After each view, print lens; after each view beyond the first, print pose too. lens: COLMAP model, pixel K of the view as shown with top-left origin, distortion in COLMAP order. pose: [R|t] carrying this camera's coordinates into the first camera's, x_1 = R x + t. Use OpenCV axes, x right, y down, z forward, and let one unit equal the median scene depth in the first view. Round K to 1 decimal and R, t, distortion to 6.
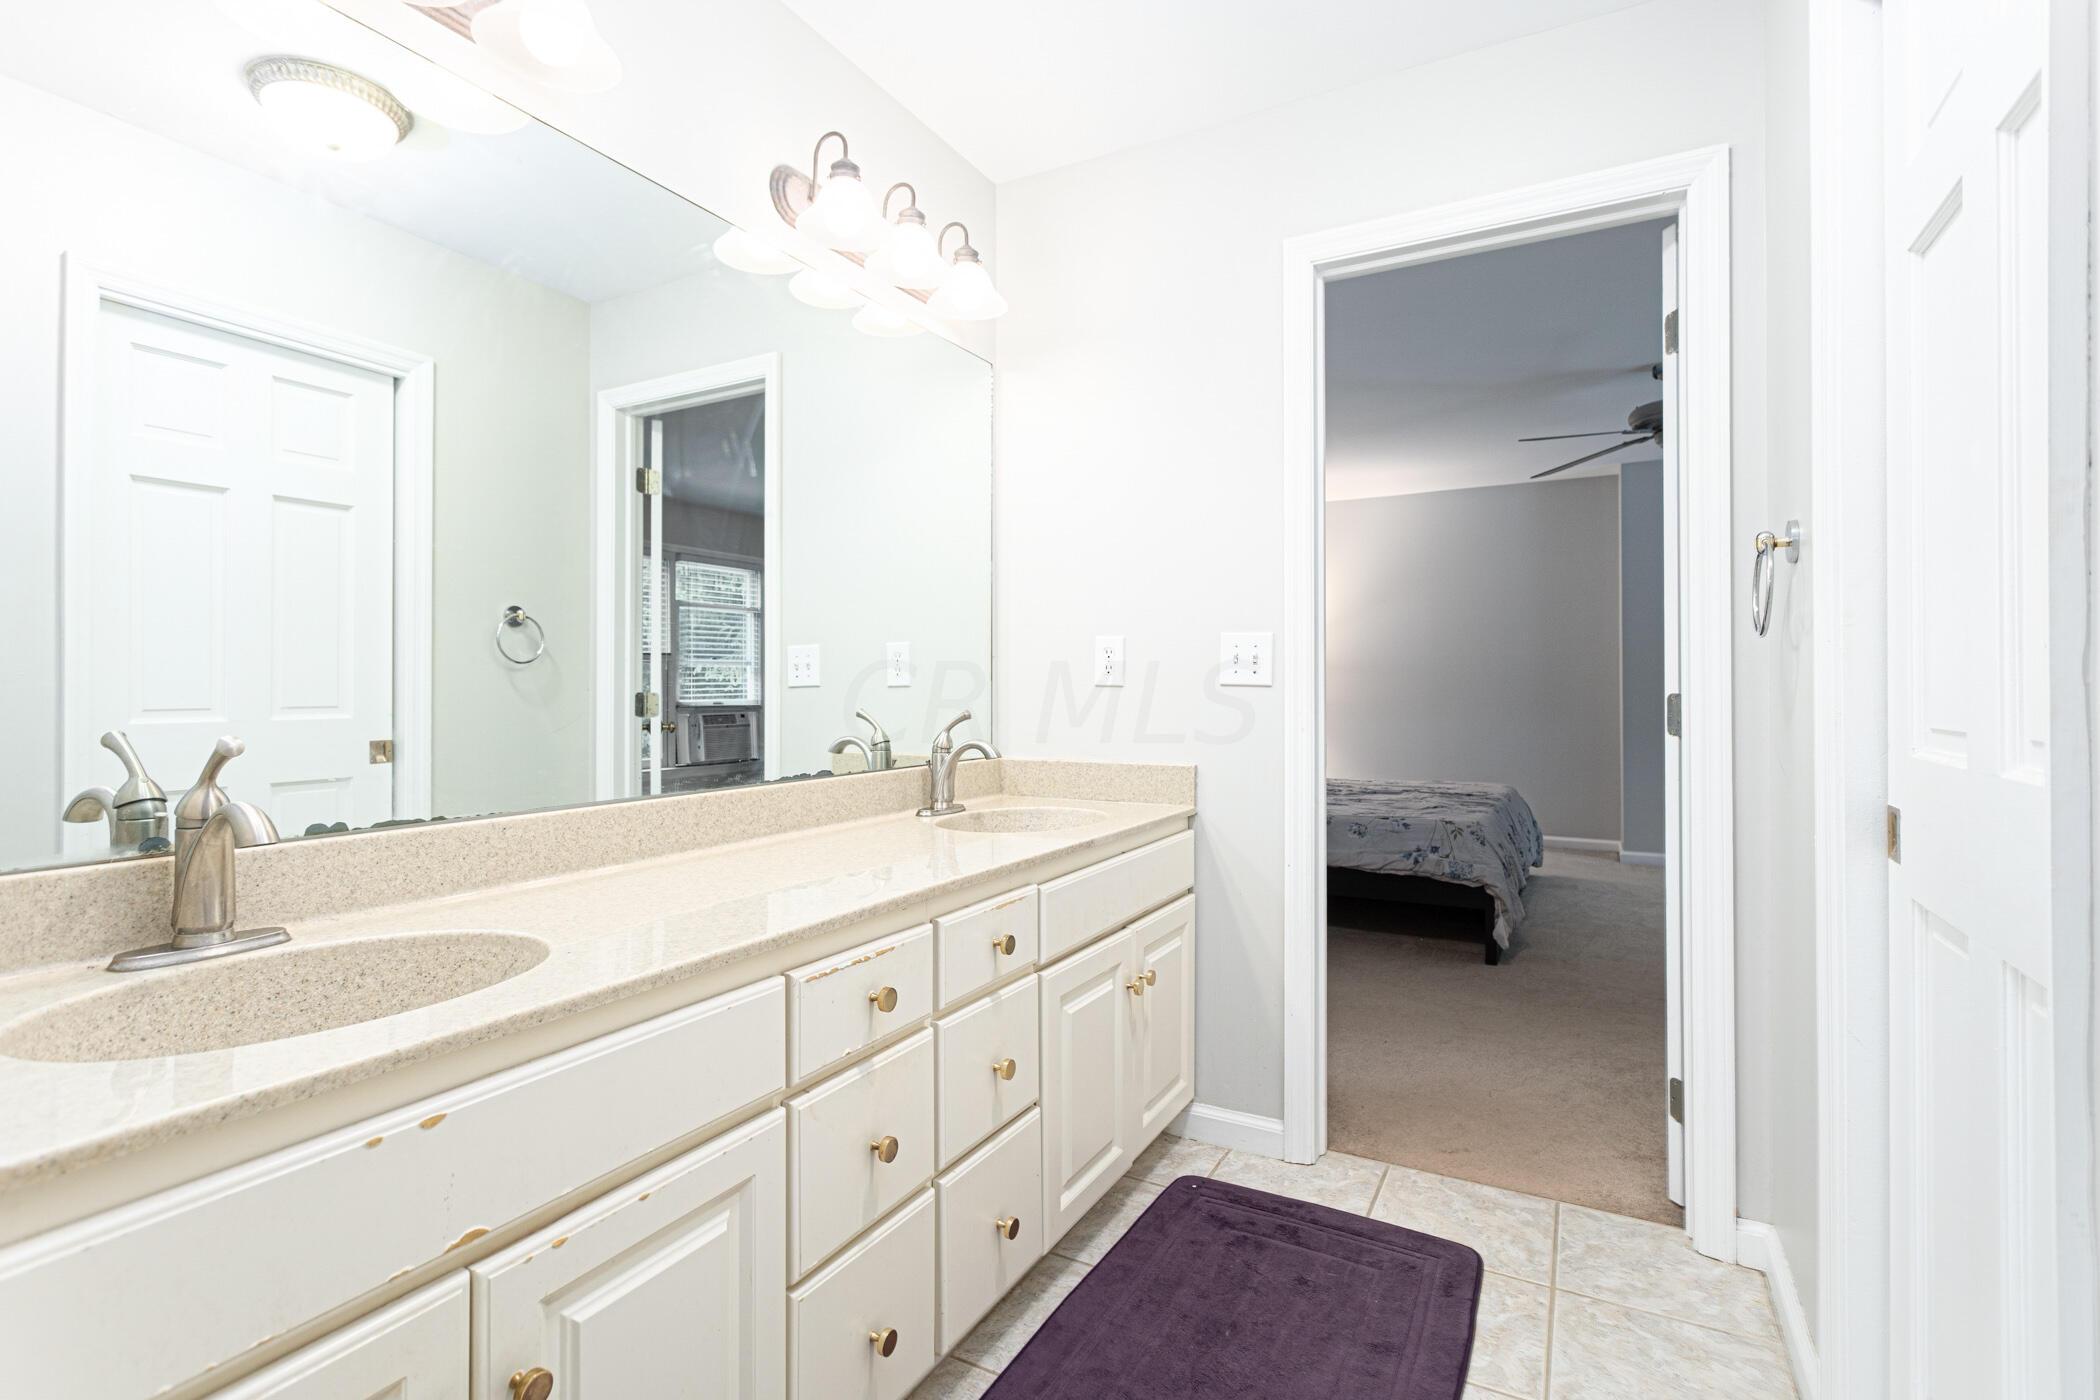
lens RADIAL K [[971.9, 0, 1050.0], [0, 971.9, 700.0], [0, 0, 1]] dist [0.000257, 0.000073]
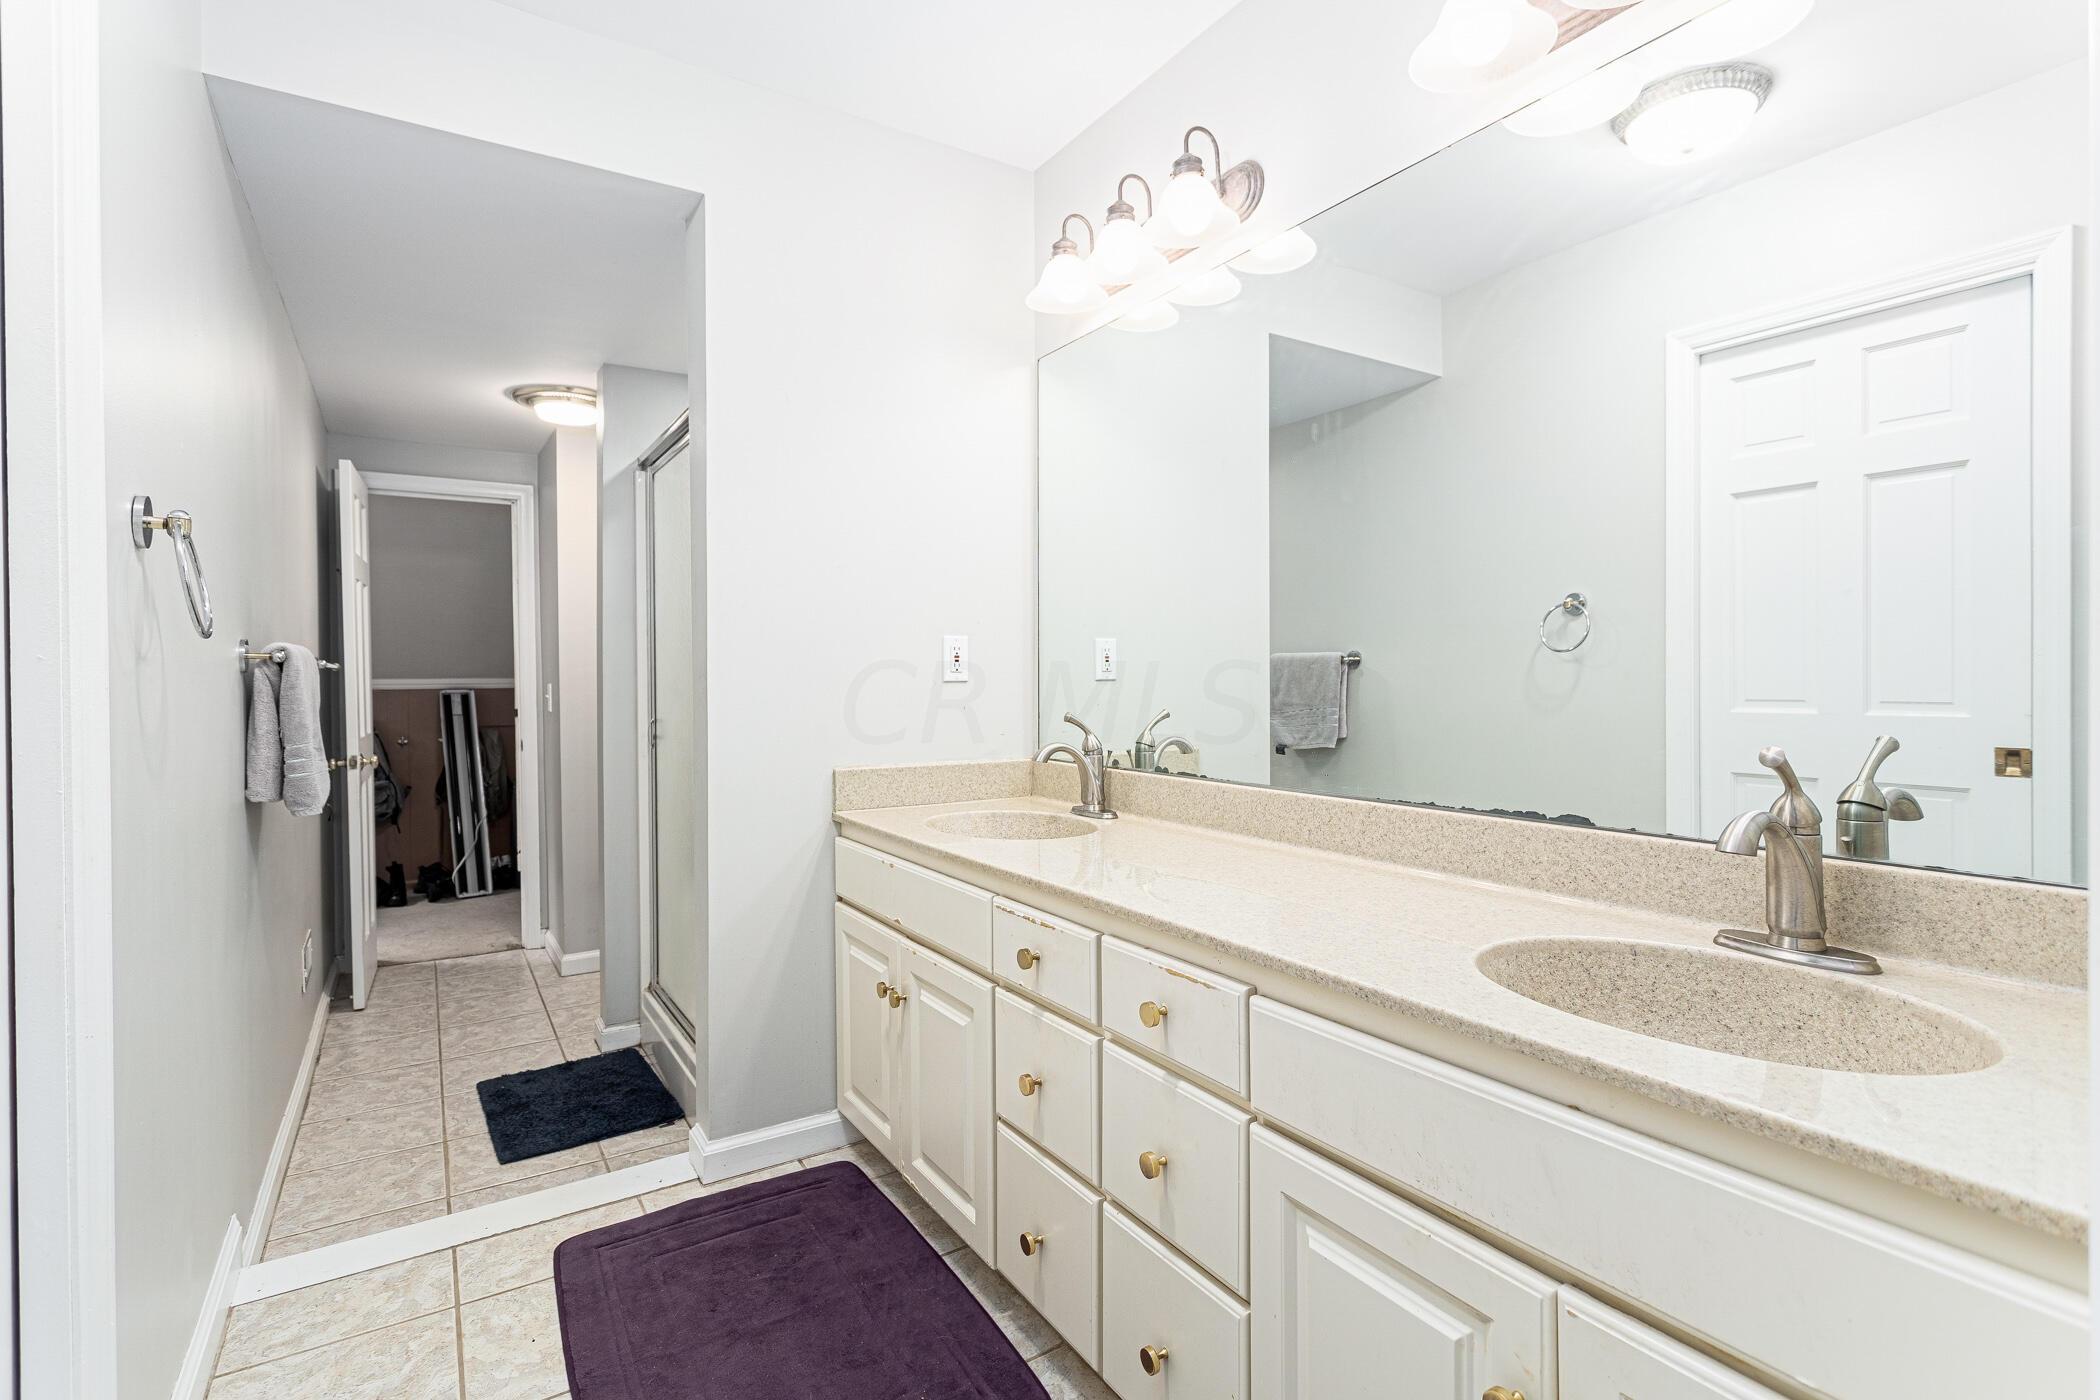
lens RADIAL K [[1005.3, 0, 1045.4], [0, 1005.3, 683.0], [0, 0, 1]] dist [-0.019437, -0.000010]
pose [[-0.488840, 0.011829, -0.872293, 0.674347], [-0.001917, 0.999891, 0.014633, -0.035535], [0.872371, 0.008825, -0.488764, 1.232735]]
